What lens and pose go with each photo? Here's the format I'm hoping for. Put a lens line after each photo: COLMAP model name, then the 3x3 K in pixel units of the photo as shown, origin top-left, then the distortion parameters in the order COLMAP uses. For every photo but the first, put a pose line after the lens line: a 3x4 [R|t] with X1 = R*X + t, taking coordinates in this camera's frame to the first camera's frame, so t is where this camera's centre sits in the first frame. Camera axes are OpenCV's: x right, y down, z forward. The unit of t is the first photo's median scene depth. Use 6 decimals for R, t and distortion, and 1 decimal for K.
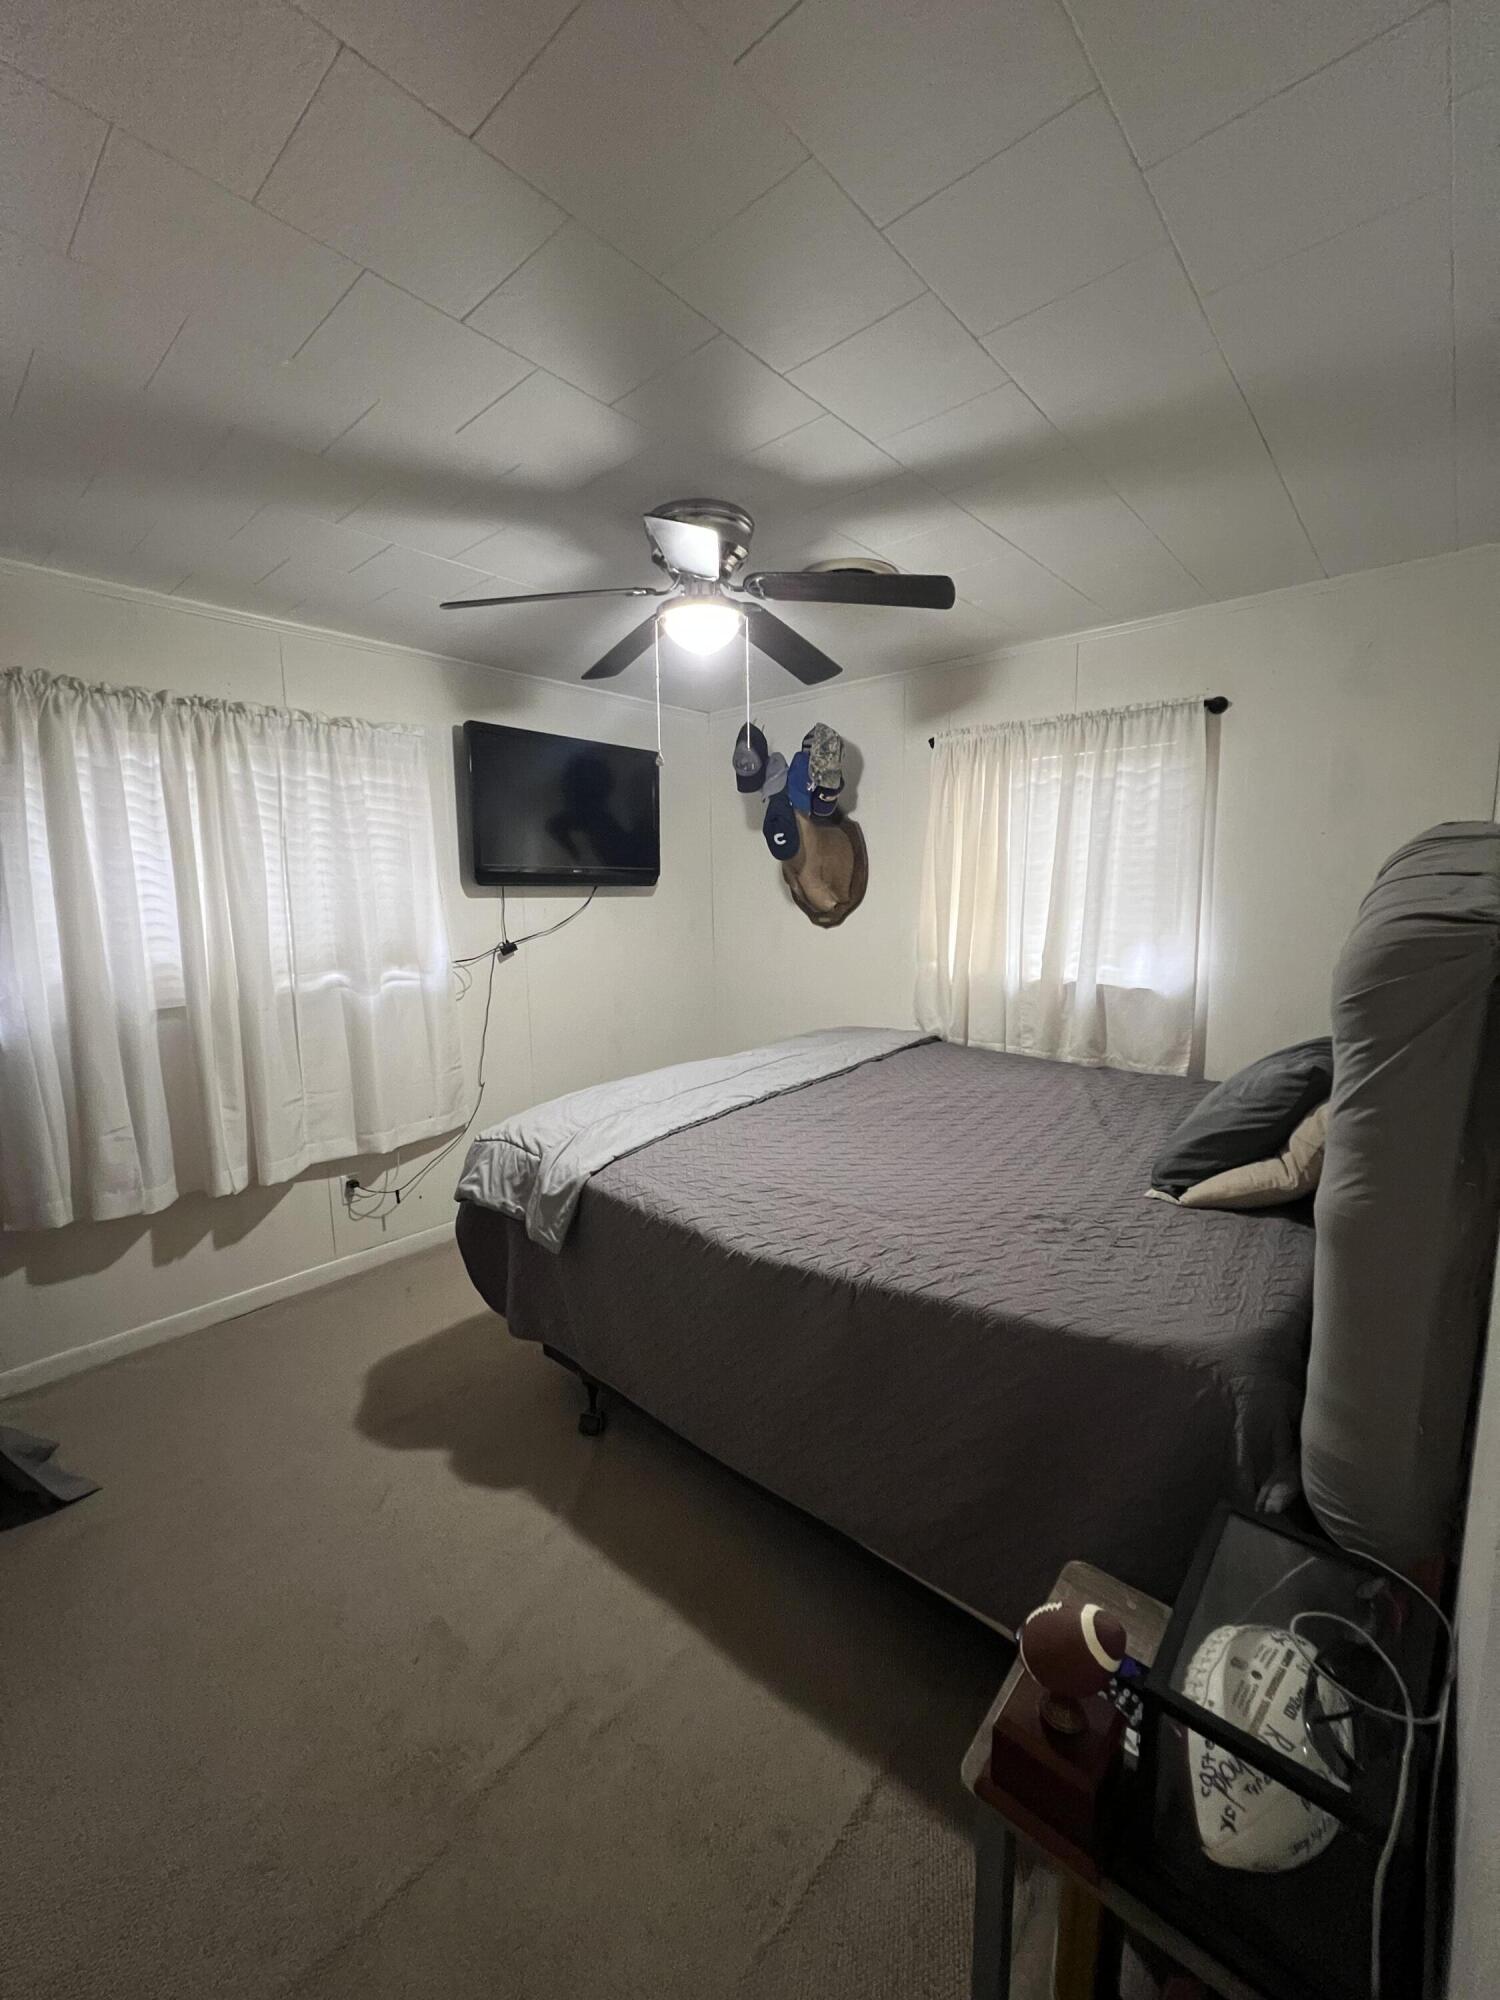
lens RADIAL K [[797.9, 0, 751.0], [0, 797.9, 1000.2], [0, 0, 1]] dist [-0.000850, 0.000230]
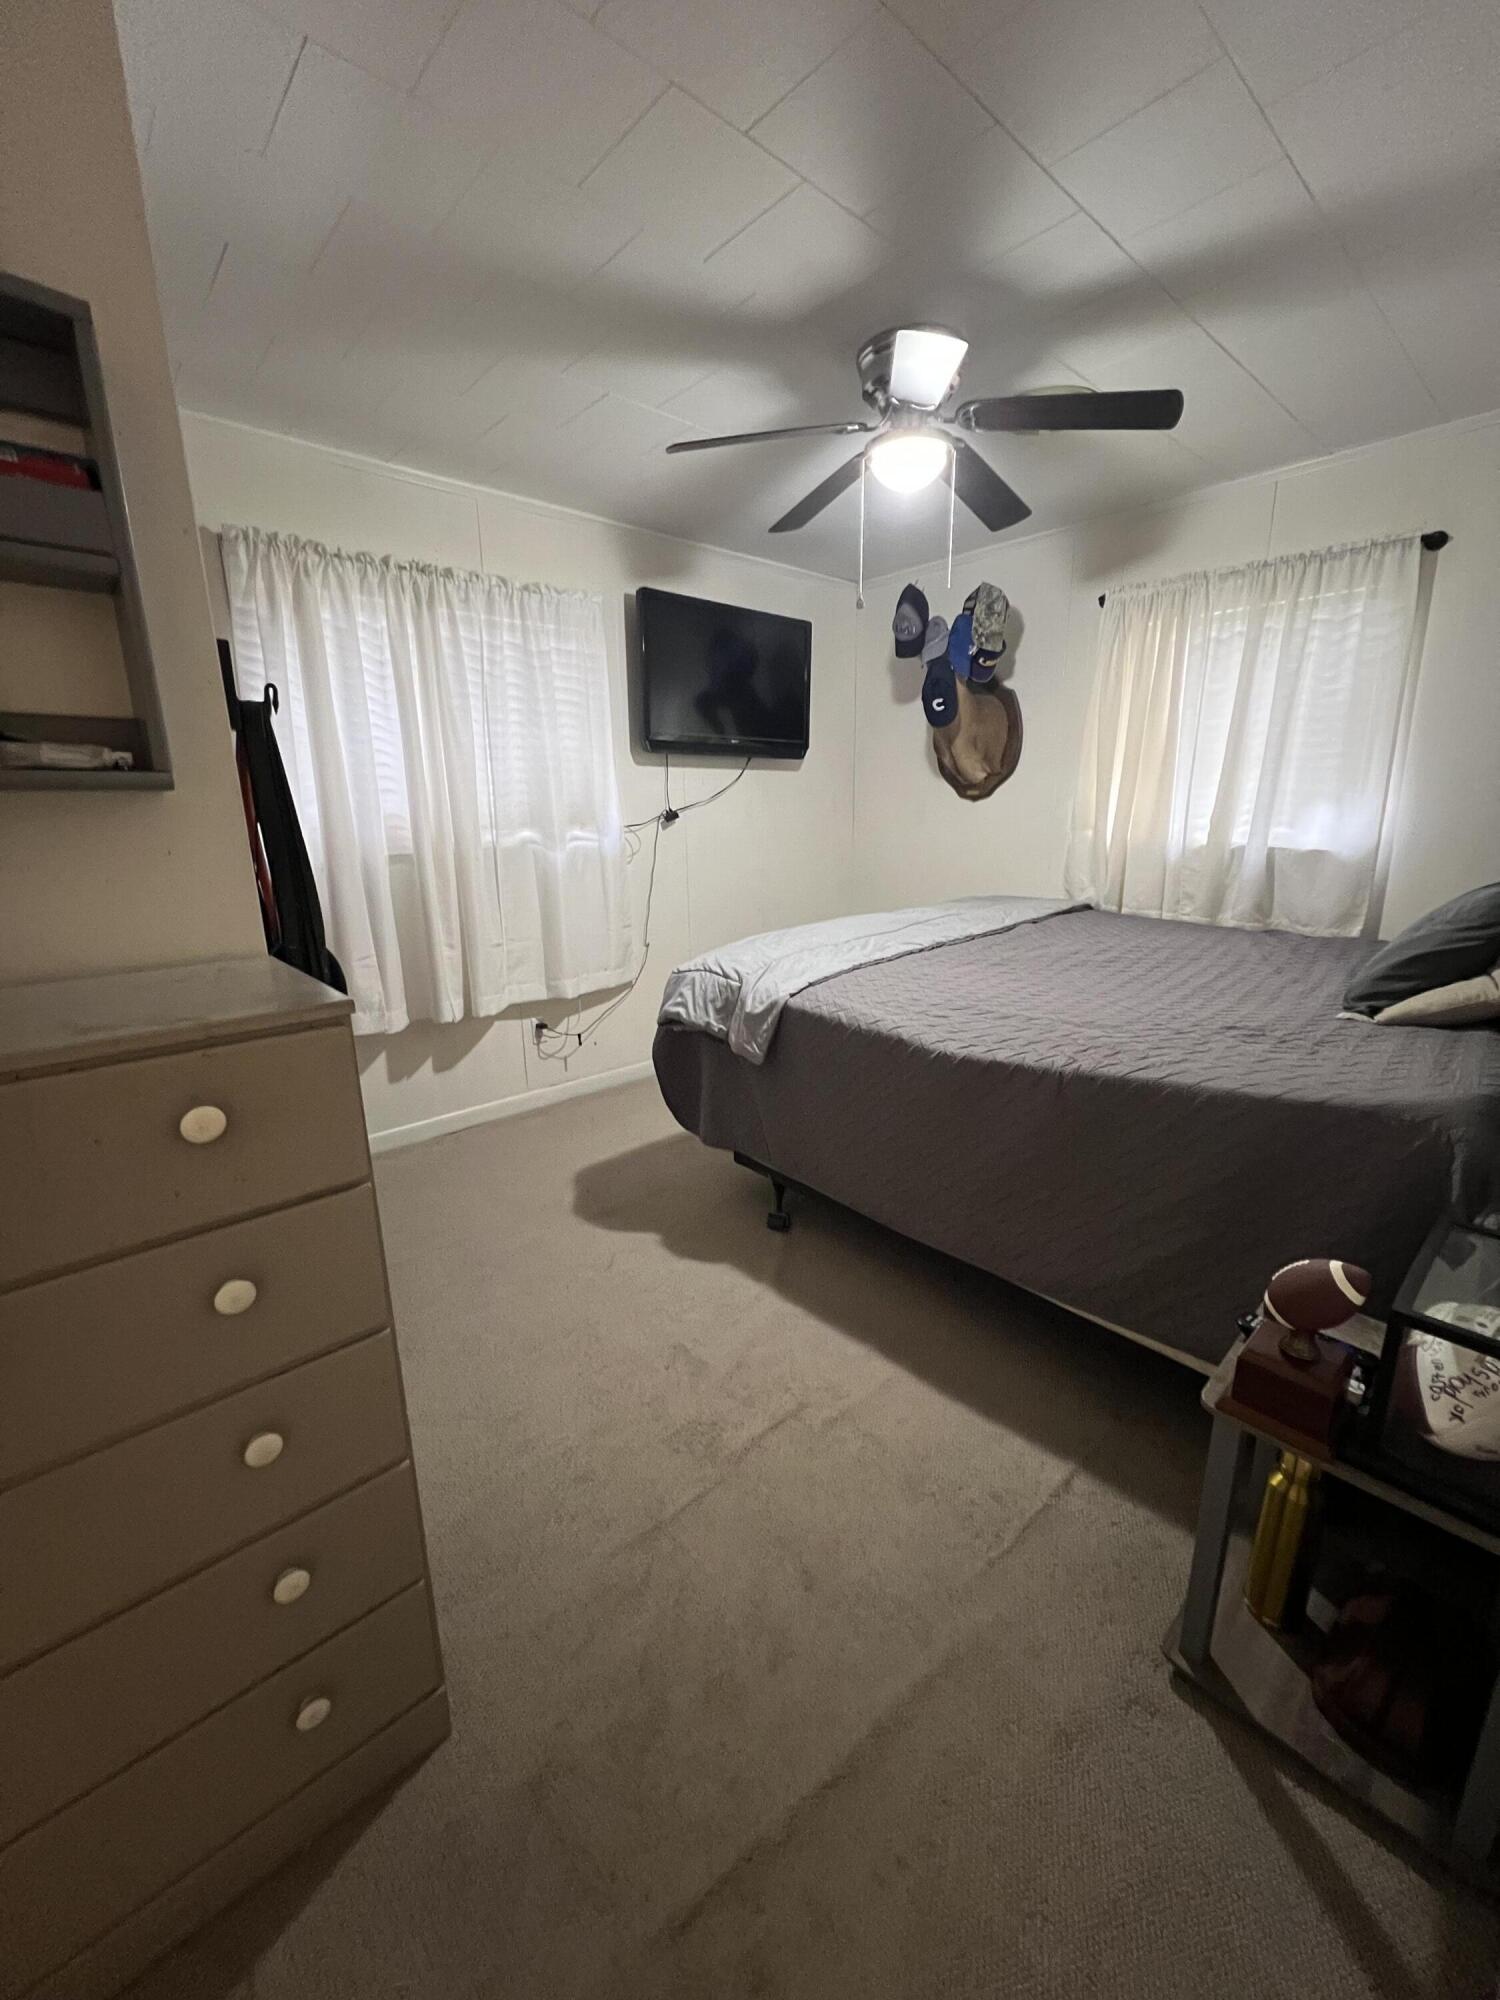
lens RADIAL K [[797.9, 0, 749.1], [0, 797.9, 1001.8], [0, 0, 1]] dist [-0.000850, 0.000230]
pose [[0.993953, 0.026473, -0.106569, -0.120635], [-0.014943, 0.994086, 0.107567, 0.093977], [0.108787, -0.105324, 0.988470, -0.085453]]
